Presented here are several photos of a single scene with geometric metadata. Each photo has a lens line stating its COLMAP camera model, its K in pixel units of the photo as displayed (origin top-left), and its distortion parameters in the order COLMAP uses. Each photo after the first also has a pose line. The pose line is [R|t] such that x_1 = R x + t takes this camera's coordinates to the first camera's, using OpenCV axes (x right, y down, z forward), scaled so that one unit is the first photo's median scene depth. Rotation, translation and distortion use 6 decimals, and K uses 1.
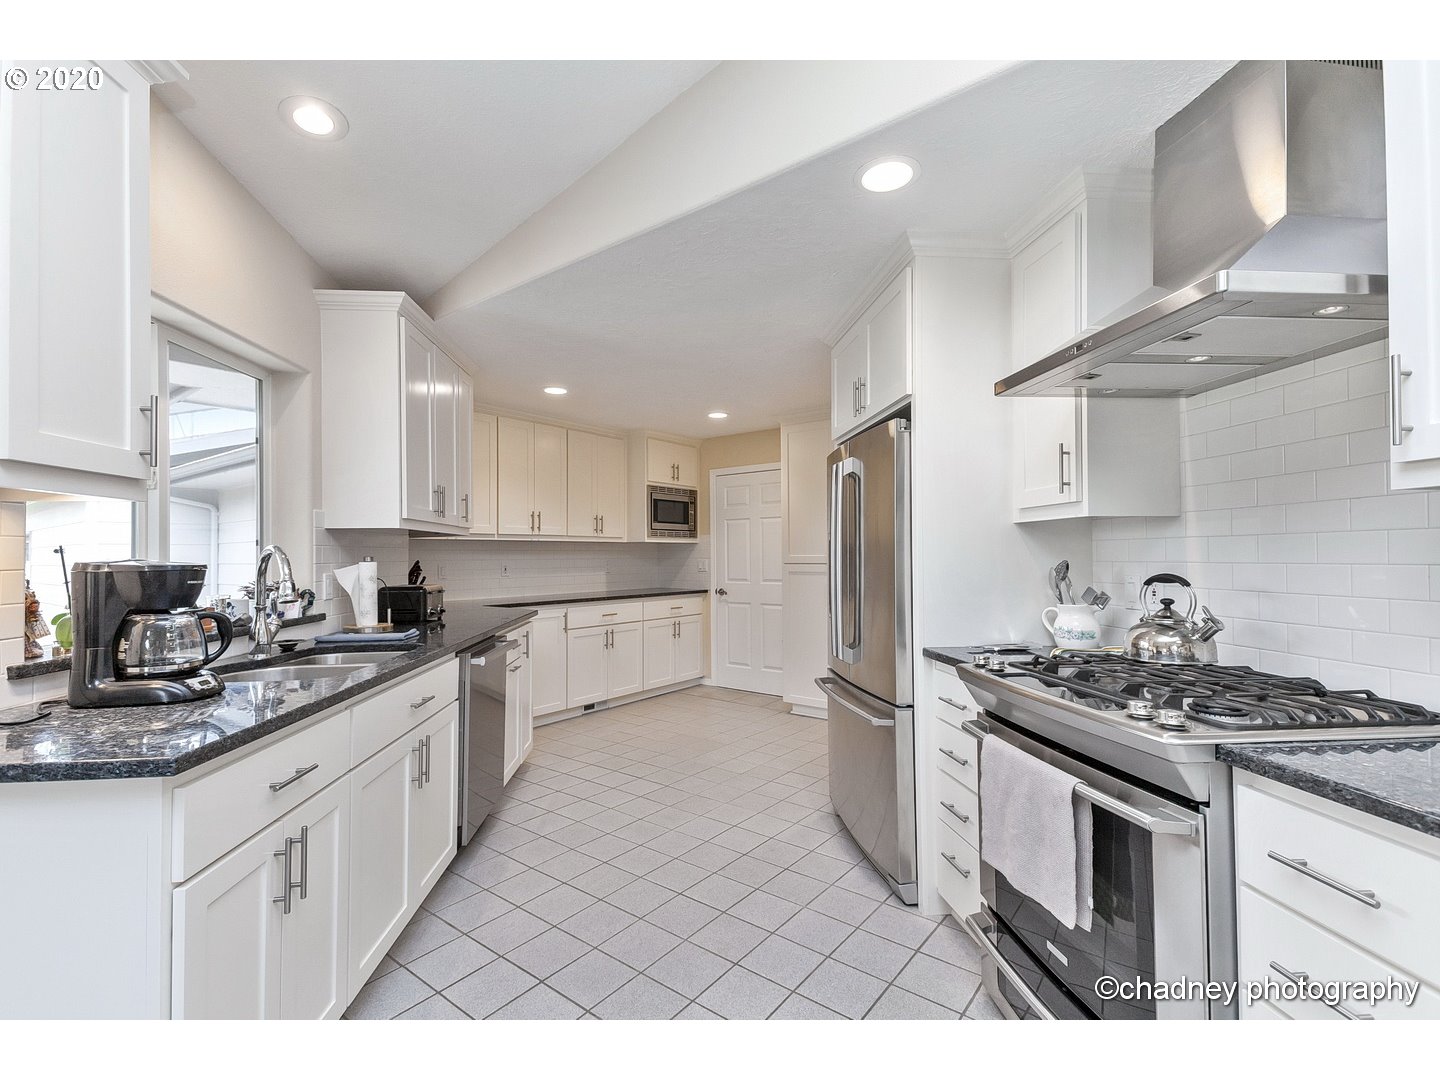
lens RADIAL K [[660.1, 0, 711.8], [0, 660.1, 560.0], [0, 0, 1]] dist [-0.010228, -0.000324]
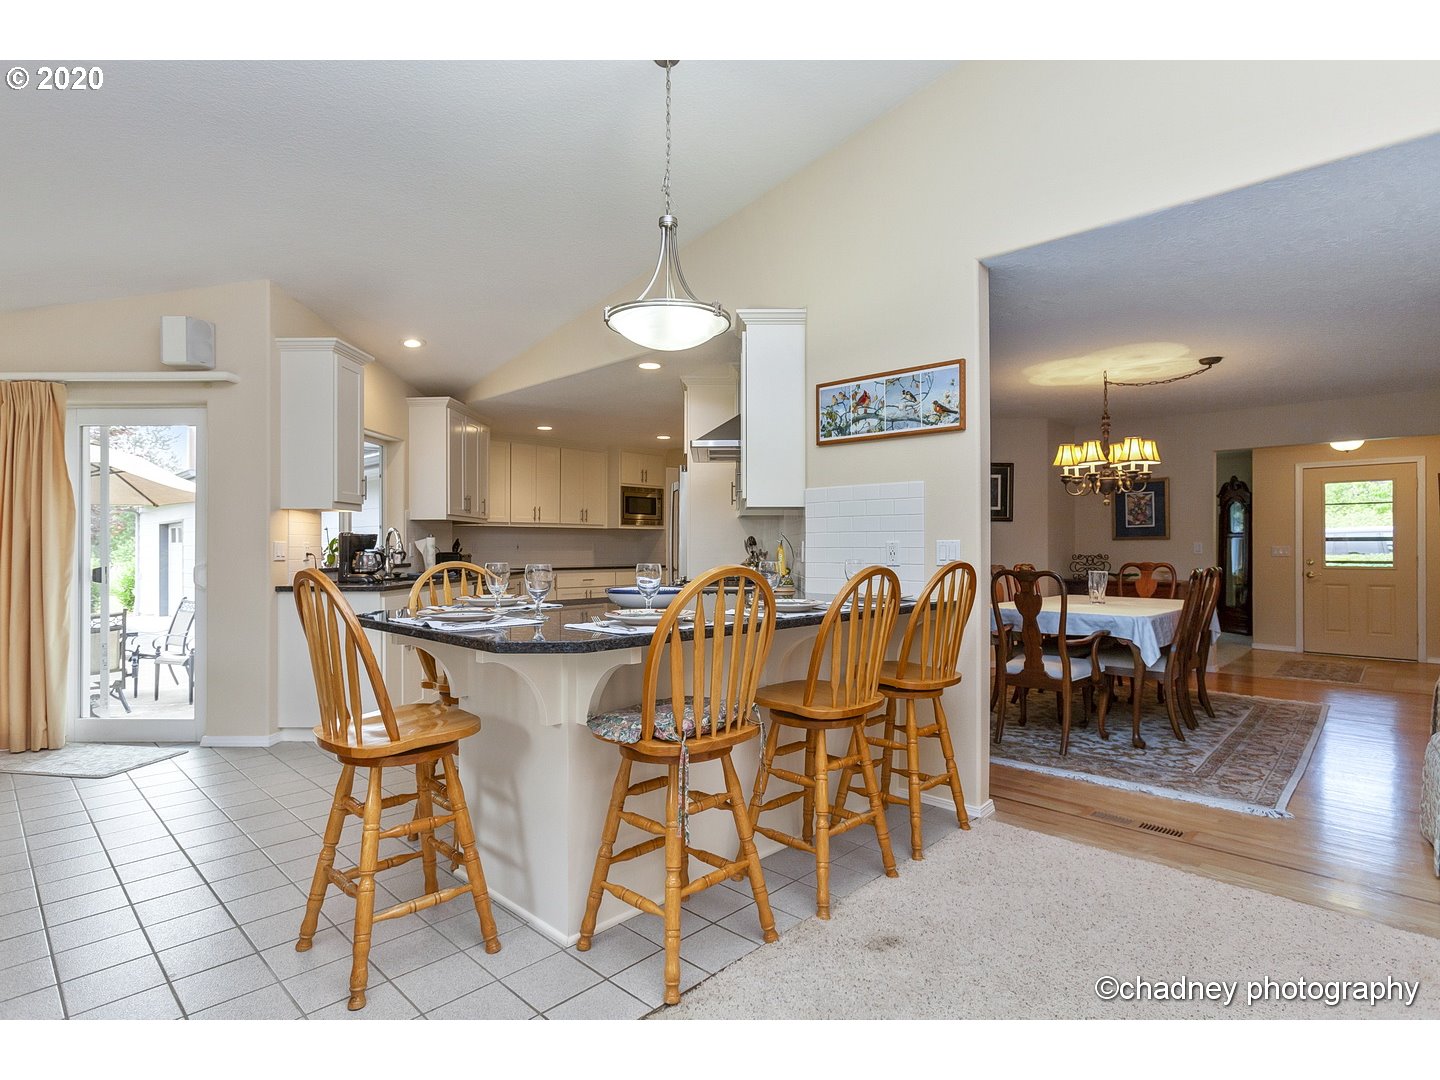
lens RADIAL K [[705.0, 0, 693.3], [0, 705.0, 554.3], [0, 0, 1]] dist [-0.005414, -0.000251]
pose [[0.995081, -0.000965, -0.099064, 0.309910], [0.001350, 0.999992, 0.003828, 0.033561], [0.099060, -0.003943, 0.995074, -0.682217]]
